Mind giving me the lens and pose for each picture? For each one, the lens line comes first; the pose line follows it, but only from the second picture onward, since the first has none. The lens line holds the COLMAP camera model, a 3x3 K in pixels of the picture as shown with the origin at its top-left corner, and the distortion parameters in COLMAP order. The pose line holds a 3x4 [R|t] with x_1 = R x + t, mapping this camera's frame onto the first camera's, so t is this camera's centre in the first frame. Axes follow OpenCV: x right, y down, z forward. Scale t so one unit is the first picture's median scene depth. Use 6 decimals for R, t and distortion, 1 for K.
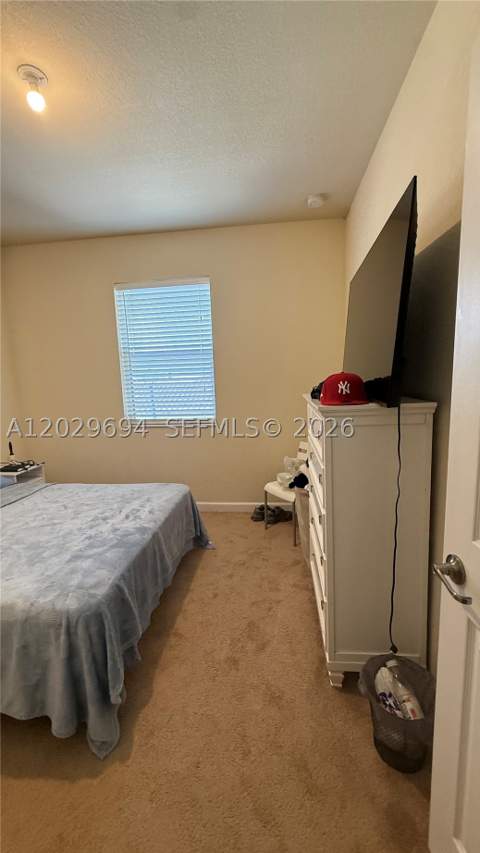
lens RADIAL K [[342.4, 0, 243.7], [0, 342.4, 426.2], [0, 0, 1]] dist [-0.000662, 0.000335]
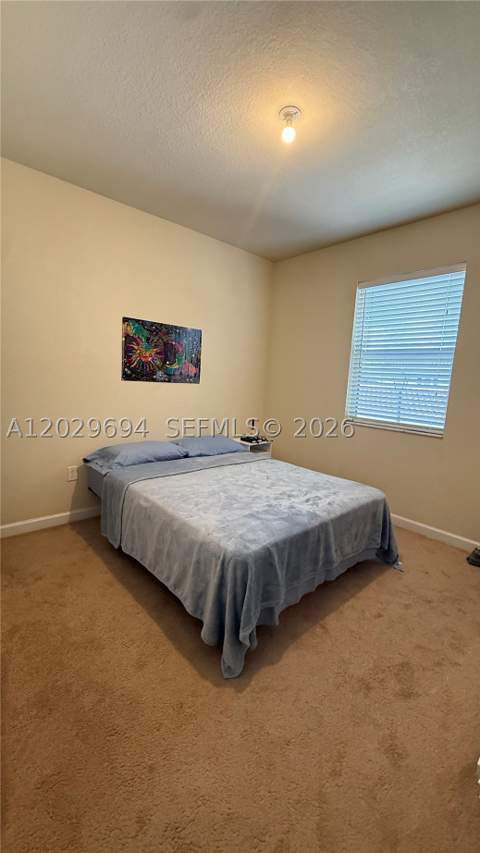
lens RADIAL K [[342.4, 0, 239.2], [0, 342.4, 426.5], [0, 0, 1]] dist [-0.000662, 0.000335]
pose [[0.737829, 0.169034, -0.653480, 0.170484], [-0.171015, 0.983361, 0.061275, 0.008577], [0.652964, 0.066544, 0.754460, 0.038608]]
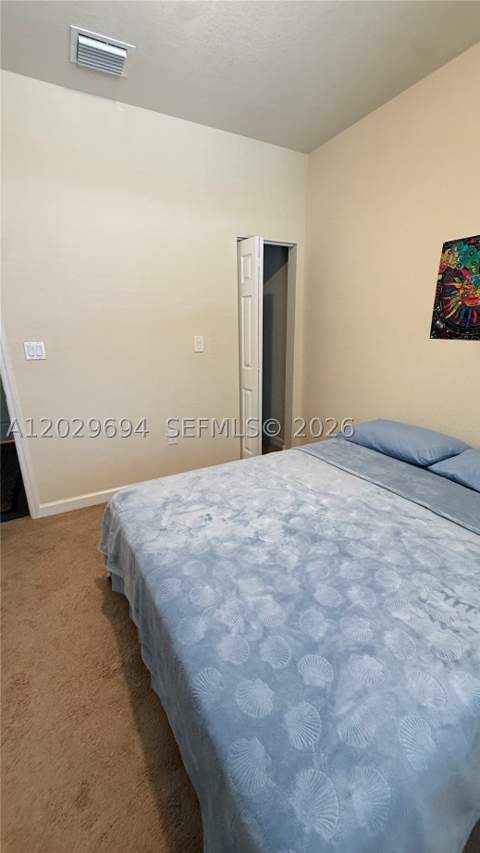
lens RADIAL K [[342.4, 0, 240.3], [0, 342.4, 422.5], [0, 0, 1]] dist [-0.000662, 0.000335]
pose [[-0.811859, 0.202517, -0.547605, -0.116693], [-0.047431, 0.911939, 0.407576, -0.188202], [0.581924, 0.356868, -0.730760, 1.427903]]
